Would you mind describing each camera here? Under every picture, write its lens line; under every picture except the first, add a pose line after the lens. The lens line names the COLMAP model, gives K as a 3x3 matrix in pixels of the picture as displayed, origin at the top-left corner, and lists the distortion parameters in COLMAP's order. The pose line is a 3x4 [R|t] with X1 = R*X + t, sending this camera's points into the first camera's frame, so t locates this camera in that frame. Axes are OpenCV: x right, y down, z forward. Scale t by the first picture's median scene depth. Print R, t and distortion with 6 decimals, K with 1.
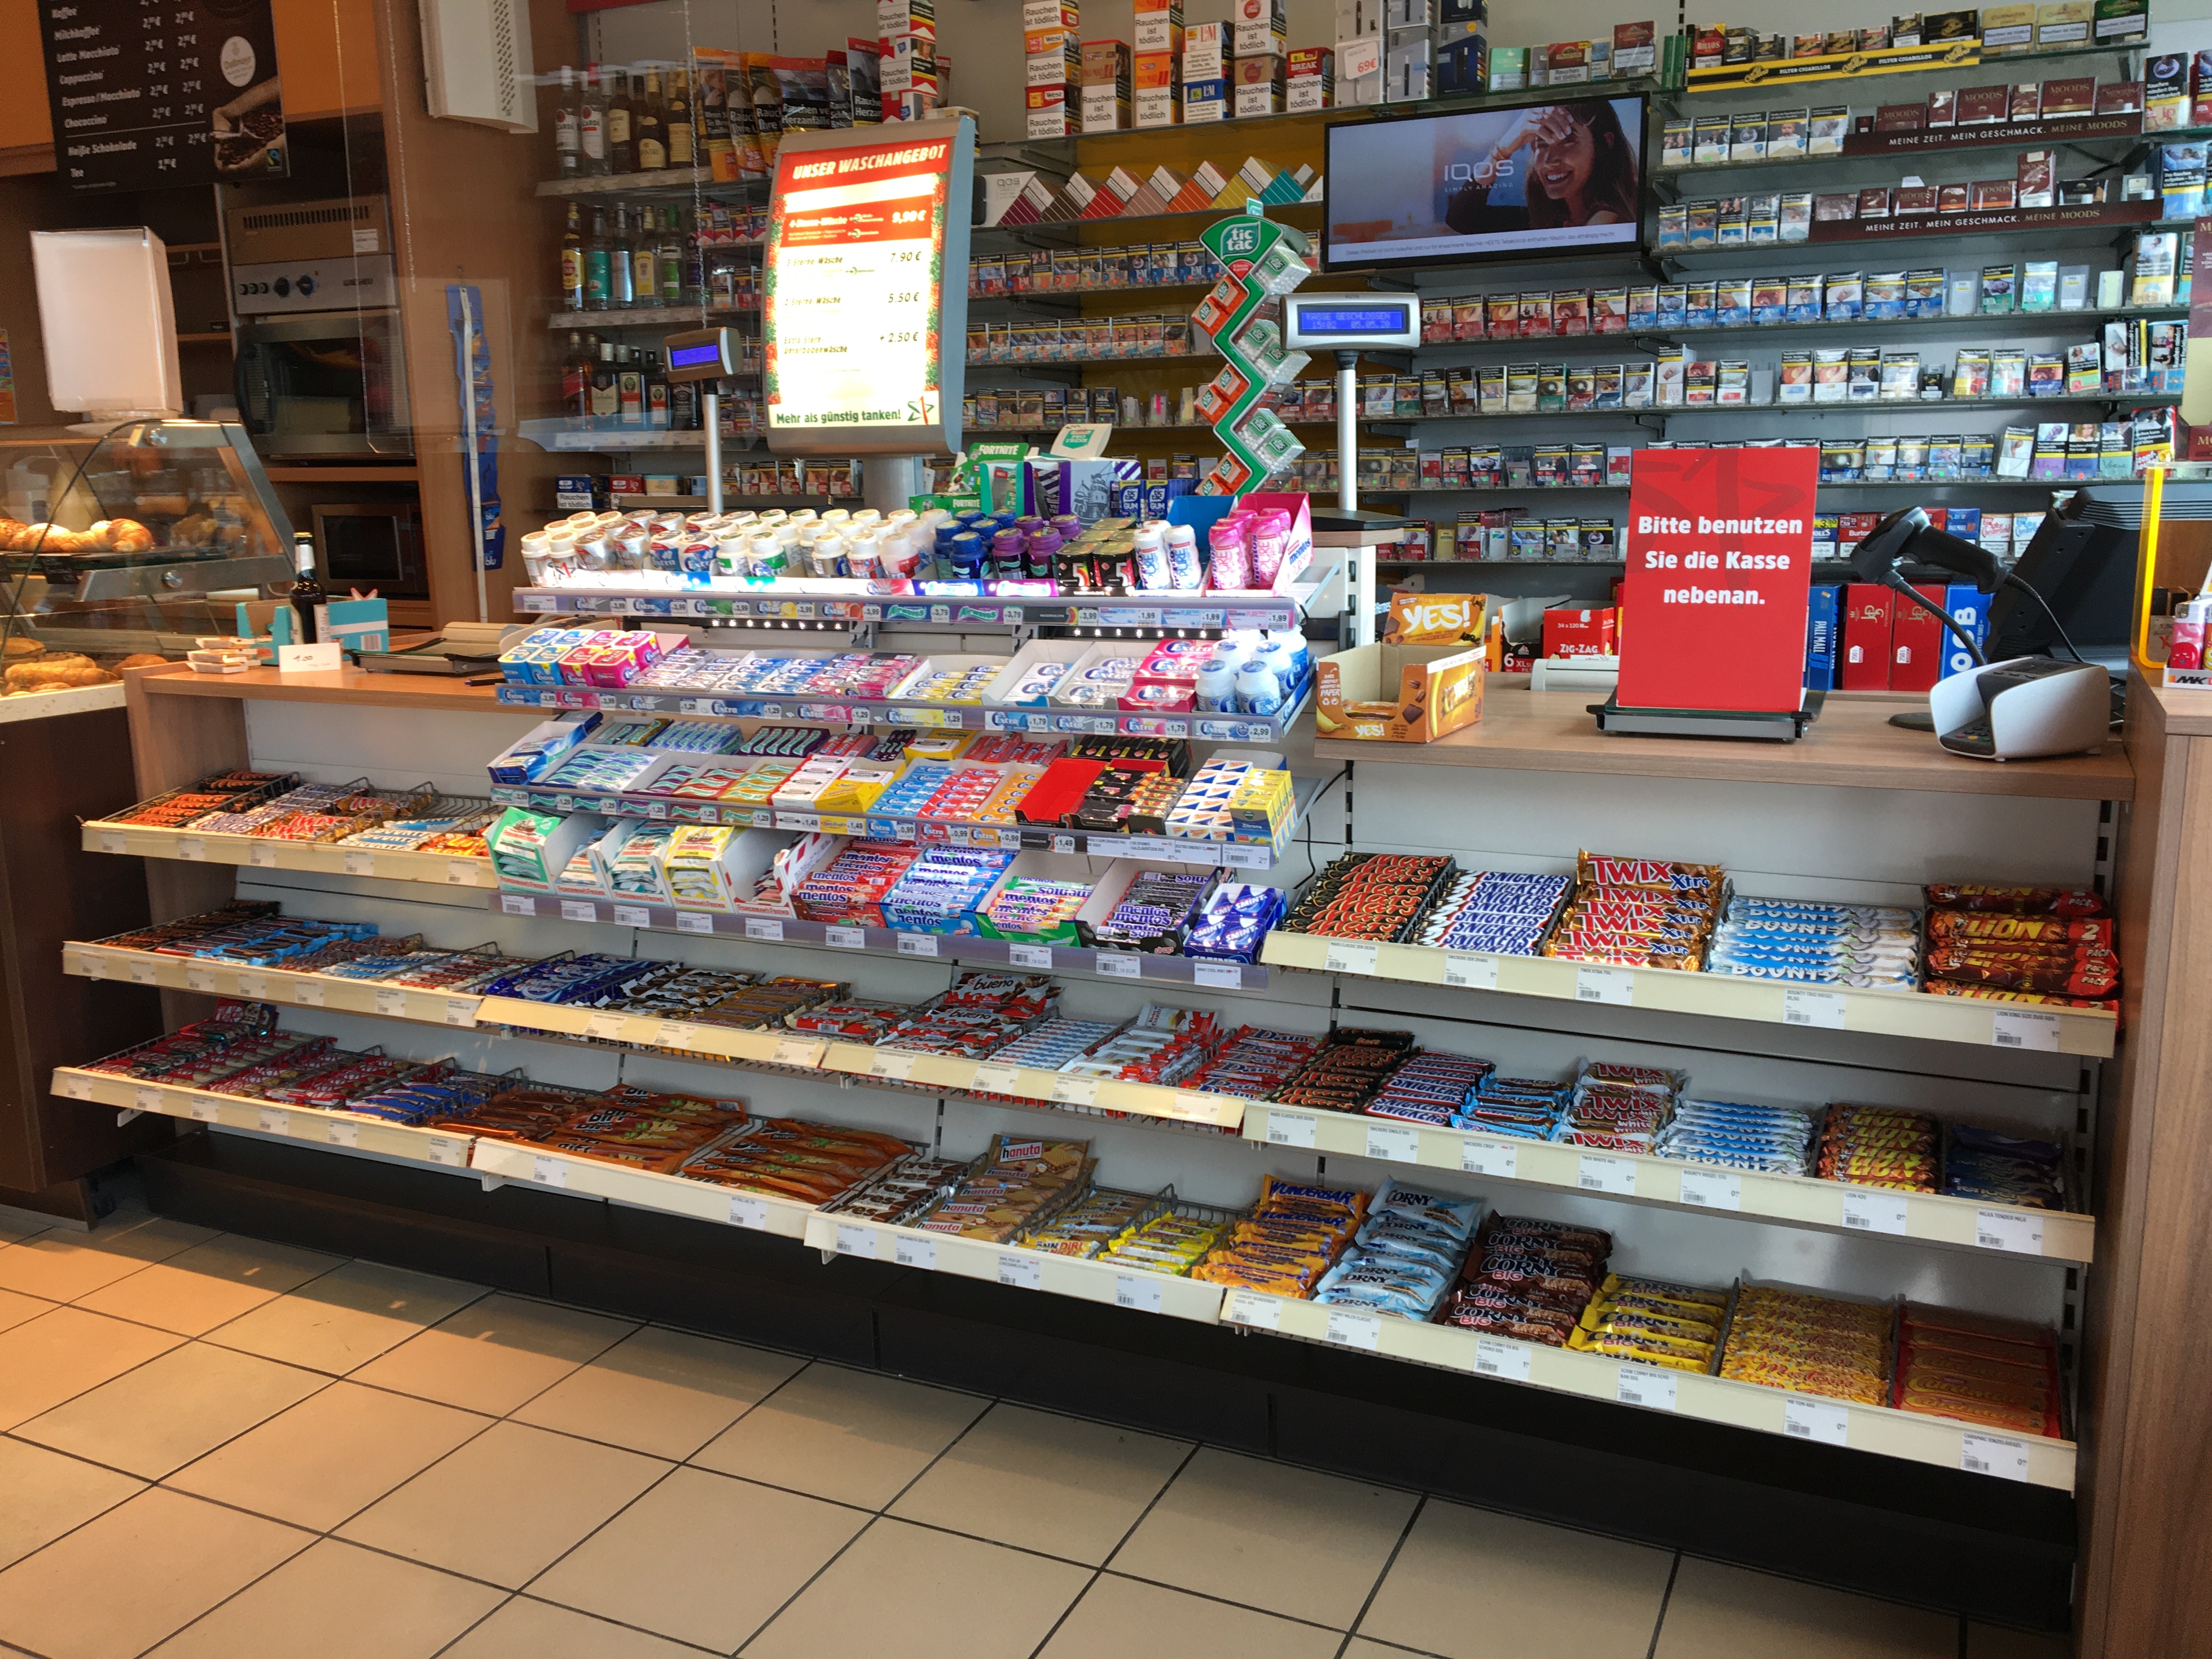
lens RADIAL K [[1871.9, 0, 1108.1], [0, 1871.9, 826.5], [0, 0, 1]] dist [-0.008654, -0.020783]
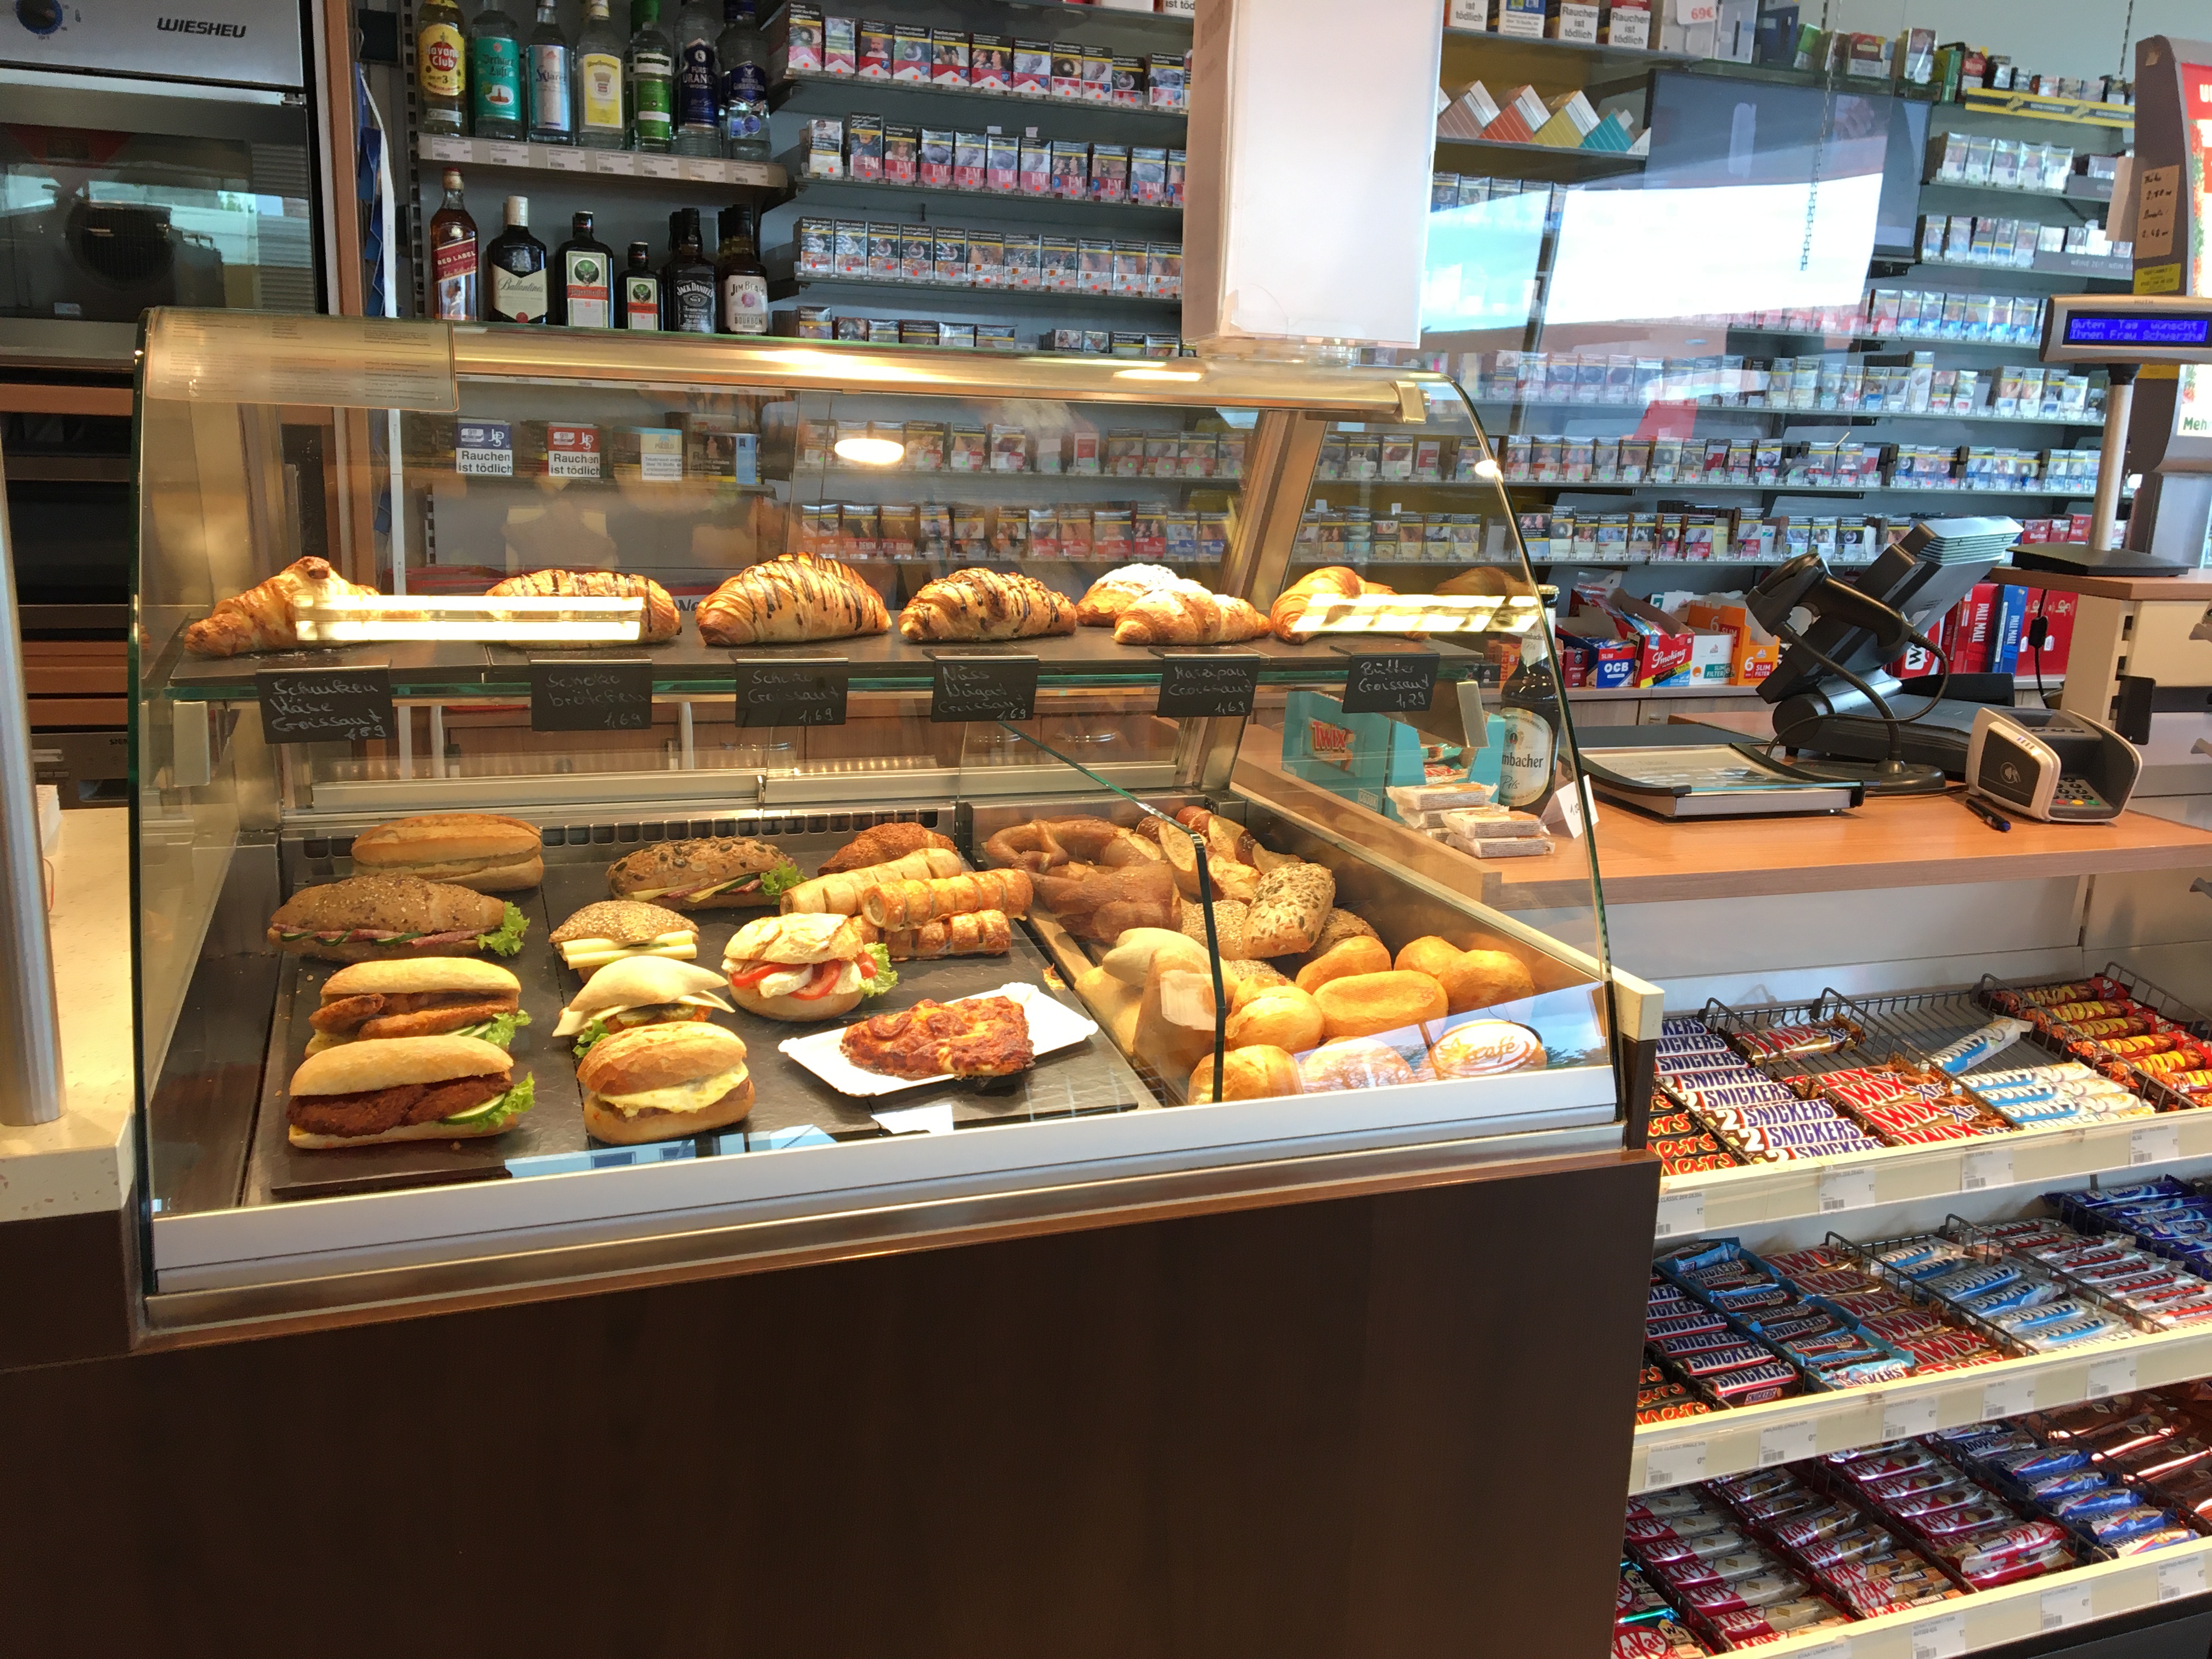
lens RADIAL K [[1871.9, 0, 1103.6], [0, 1871.9, 832.7], [0, 0, 1]] dist [-0.008654, -0.020783]
pose [[0.703721, -0.118359, 0.700548, -0.750187], [0.087570, 0.992957, 0.079797, -0.112385], [-0.705059, 0.005192, 0.709130, 0.572839]]
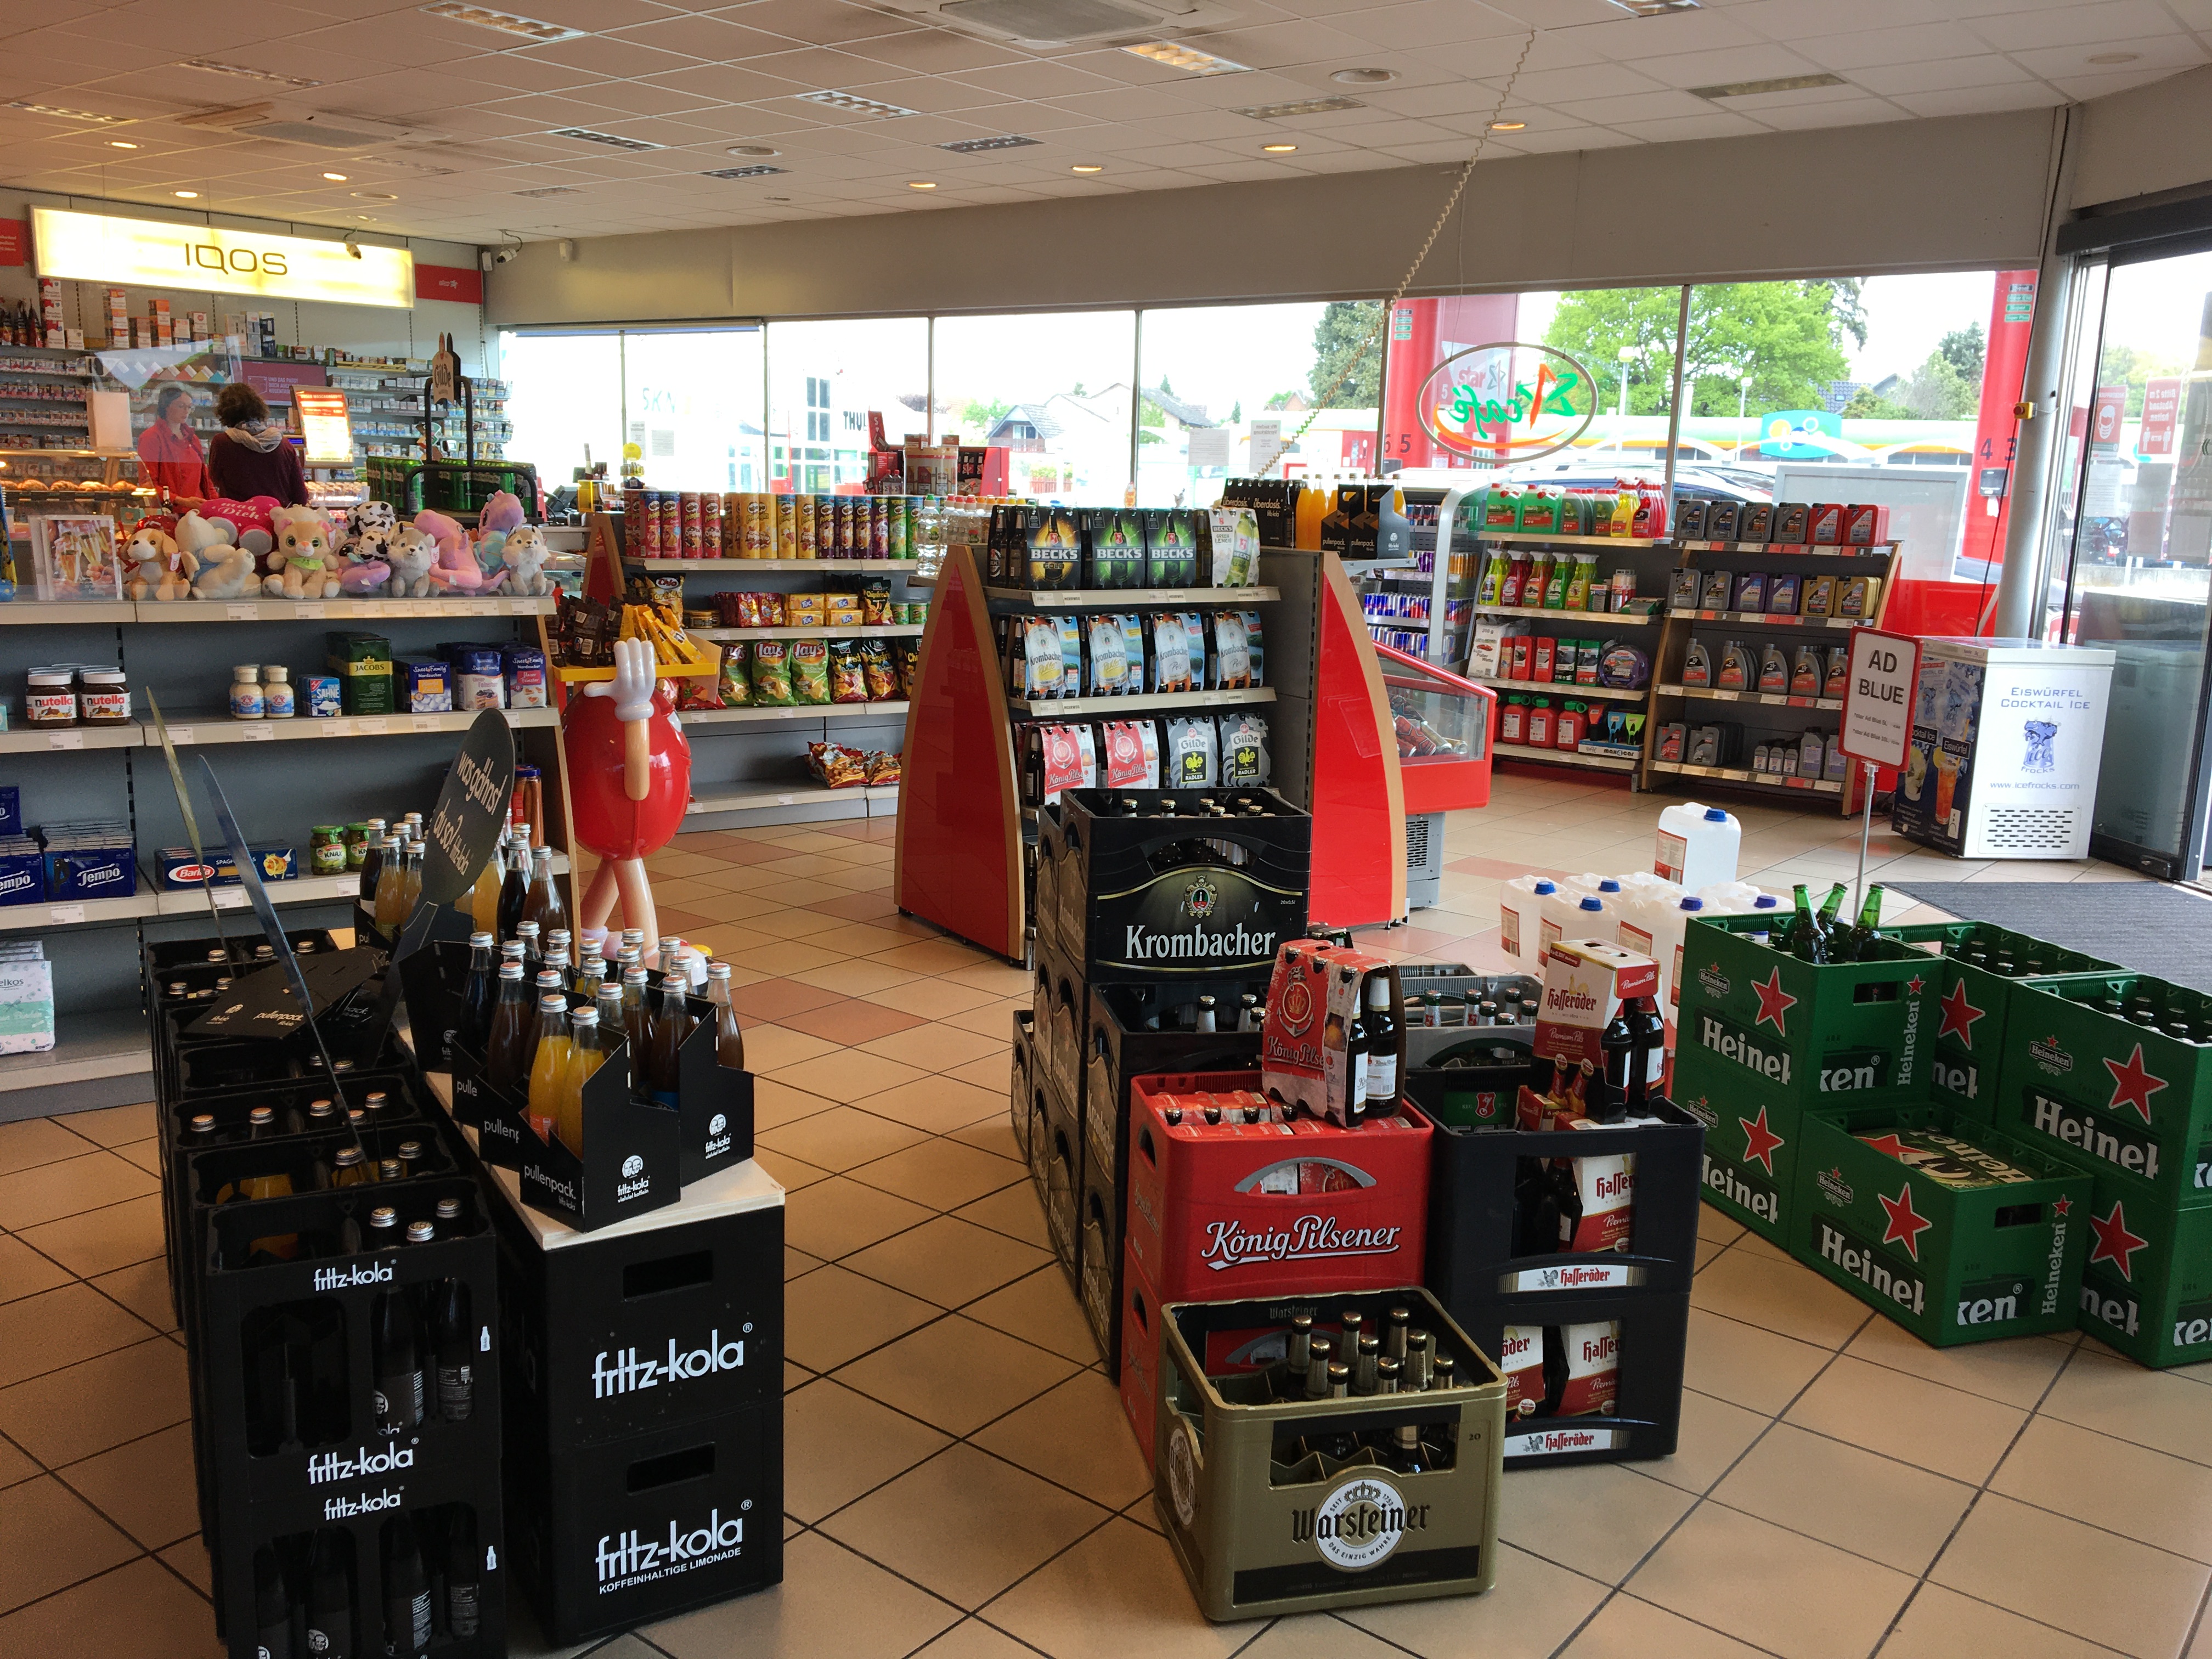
lens RADIAL K [[1871.9, 0, 1107.8], [0, 1871.9, 832.6], [0, 0, 1]] dist [-0.008654, -0.020783]
pose [[0.243684, -0.153153, 0.957686, -2.719353], [0.149260, 0.981611, 0.119000, 0.259532], [-0.958301, 0.113946, 0.262062, -1.175967]]
